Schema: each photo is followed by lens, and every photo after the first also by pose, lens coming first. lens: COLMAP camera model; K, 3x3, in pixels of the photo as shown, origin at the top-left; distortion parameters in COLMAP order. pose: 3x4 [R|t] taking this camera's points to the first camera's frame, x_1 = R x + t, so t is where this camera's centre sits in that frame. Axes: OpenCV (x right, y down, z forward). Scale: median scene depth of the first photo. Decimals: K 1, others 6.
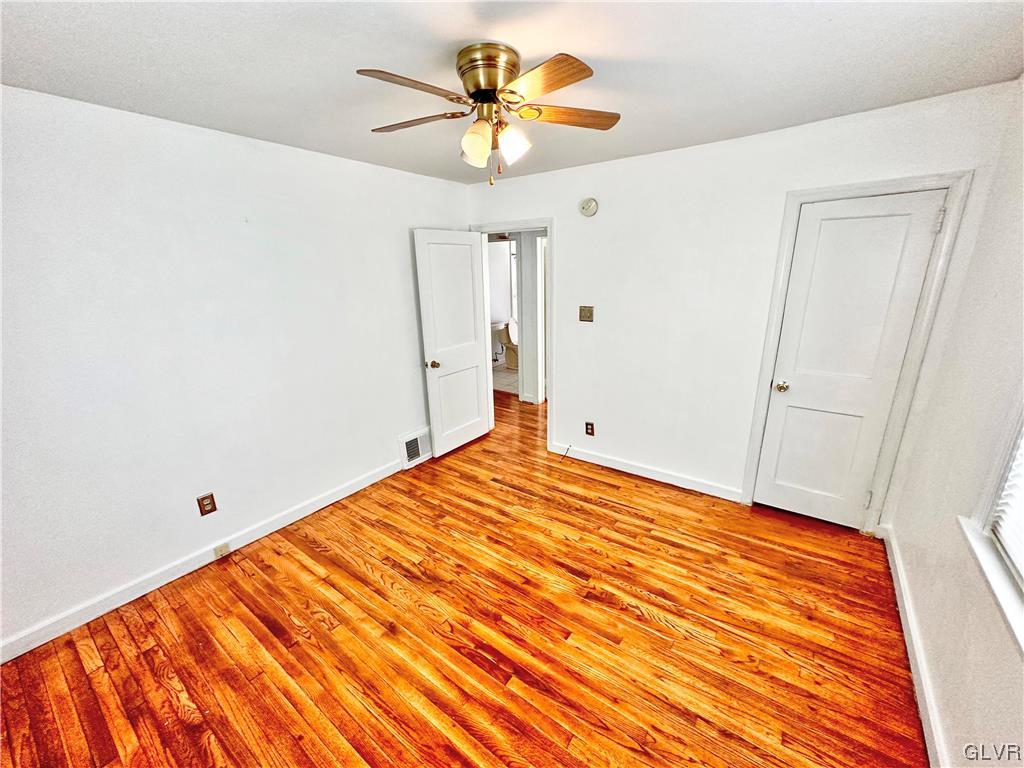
lens RADIAL K [[408.8, 0, 512.0], [0, 408.8, 384.0], [0, 0, 1]] dist [-0.001141, 0.000499]
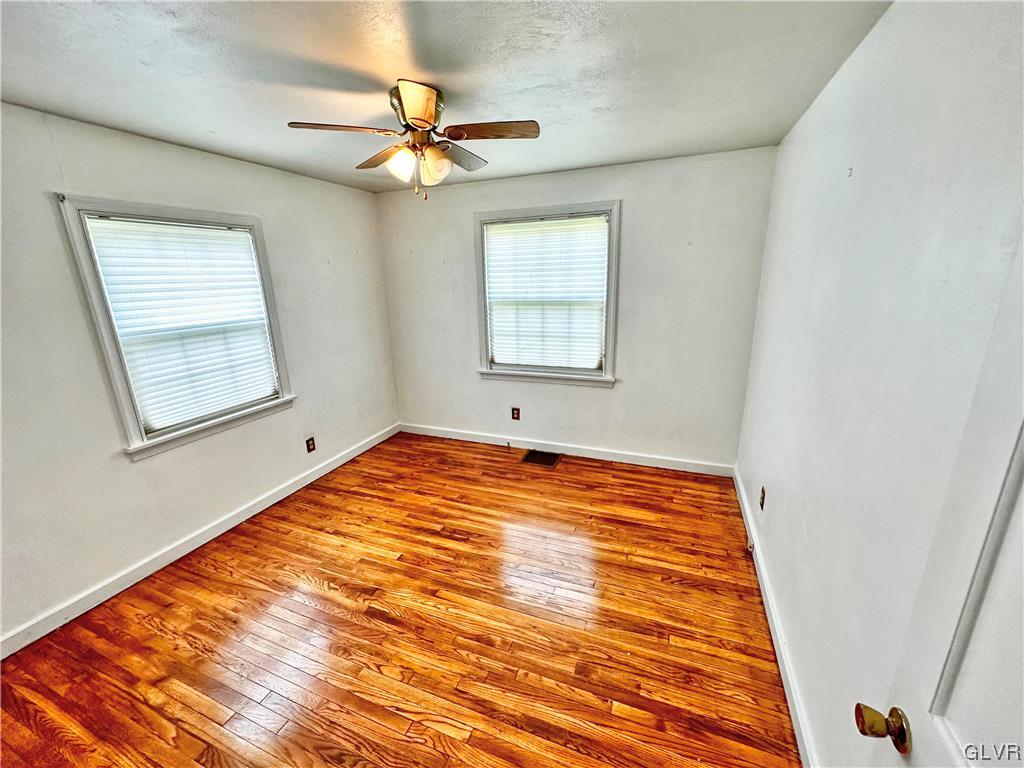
lens RADIAL K [[408.8, 0, 512.0], [0, 408.8, 384.0], [0, 0, 1]] dist [-0.001141, 0.000499]
pose [[-0.966512, 0.112215, -0.230786, 0.027681], [-0.024027, 0.855804, 0.516741, -0.466656], [0.255494, 0.504982, -0.824449, 1.652887]]
